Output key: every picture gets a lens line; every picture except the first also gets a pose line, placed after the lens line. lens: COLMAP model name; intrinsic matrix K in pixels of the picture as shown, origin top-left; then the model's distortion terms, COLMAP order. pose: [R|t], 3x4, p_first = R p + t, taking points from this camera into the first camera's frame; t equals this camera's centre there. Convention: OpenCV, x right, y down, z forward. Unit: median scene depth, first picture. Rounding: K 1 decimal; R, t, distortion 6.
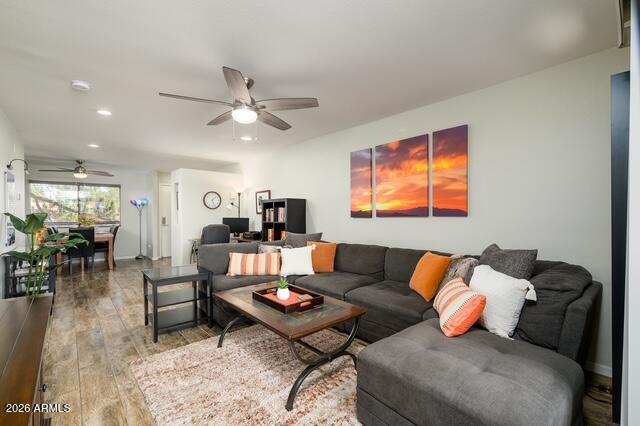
lens RADIAL K [[284.4, 0, 319.6], [0, 284.4, 218.4], [0, 0, 1]] dist [0.000491, -0.000465]
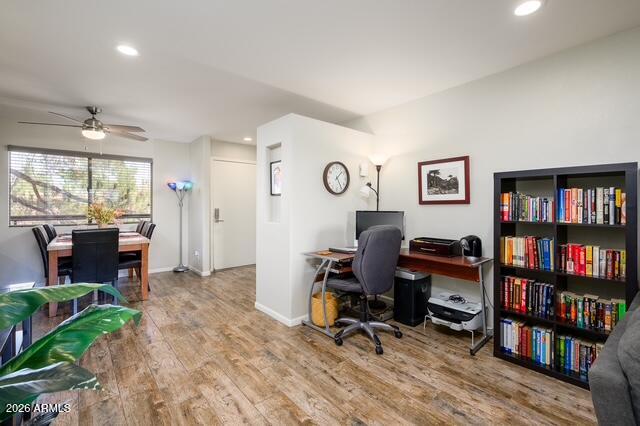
lens RADIAL K [[284.4, 0, 320.5], [0, 284.4, 207.4], [0, 0, 1]] dist [0.000491, -0.000465]
pose [[0.999900, 0.006501, -0.012553, -0.634315], [-0.006632, 0.999924, -0.010435, -0.004424], [0.012484, 0.010517, 0.999867, 0.732770]]
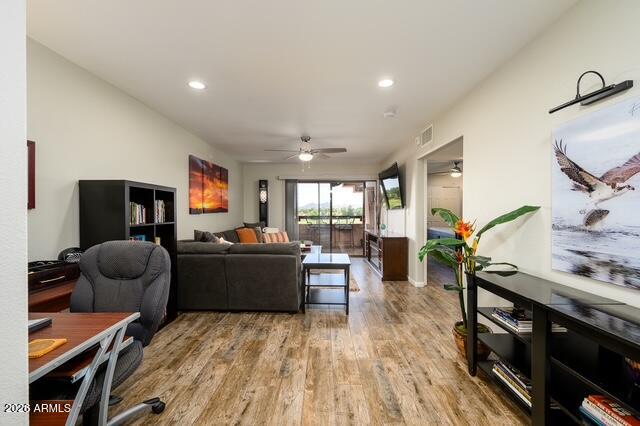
lens RADIAL K [[260.1, 0, 322.2], [0, 260.1, 210.9], [0, 0, 1]] dist [0.002205, 0.000093]
pose [[-0.748055, 0.005382, 0.663615, -0.985593], [0.013378, 0.999886, 0.006971, -0.016306], [-0.663502, 0.014093, -0.748041, 1.482984]]
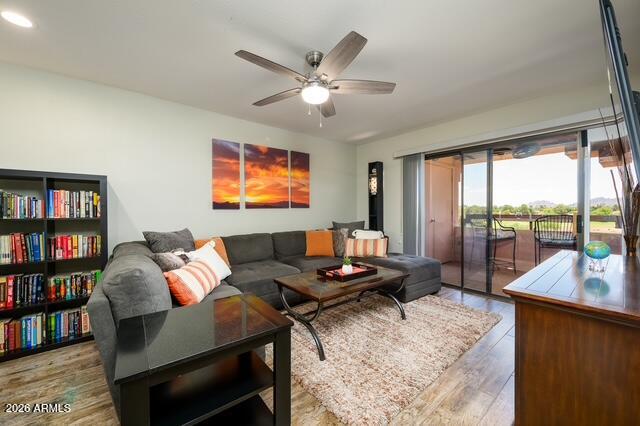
lens RADIAL K [[253.8, 0, 322.2], [0, 253.8, 211.4], [0, 0, 1]] dist [0.001015, 0.000324]
pose [[0.027387, -0.003807, 0.999618, -0.738254], [0.014631, 0.999887, 0.003407, 0.007160], [-0.999518, 0.014532, 0.027439, 0.652415]]
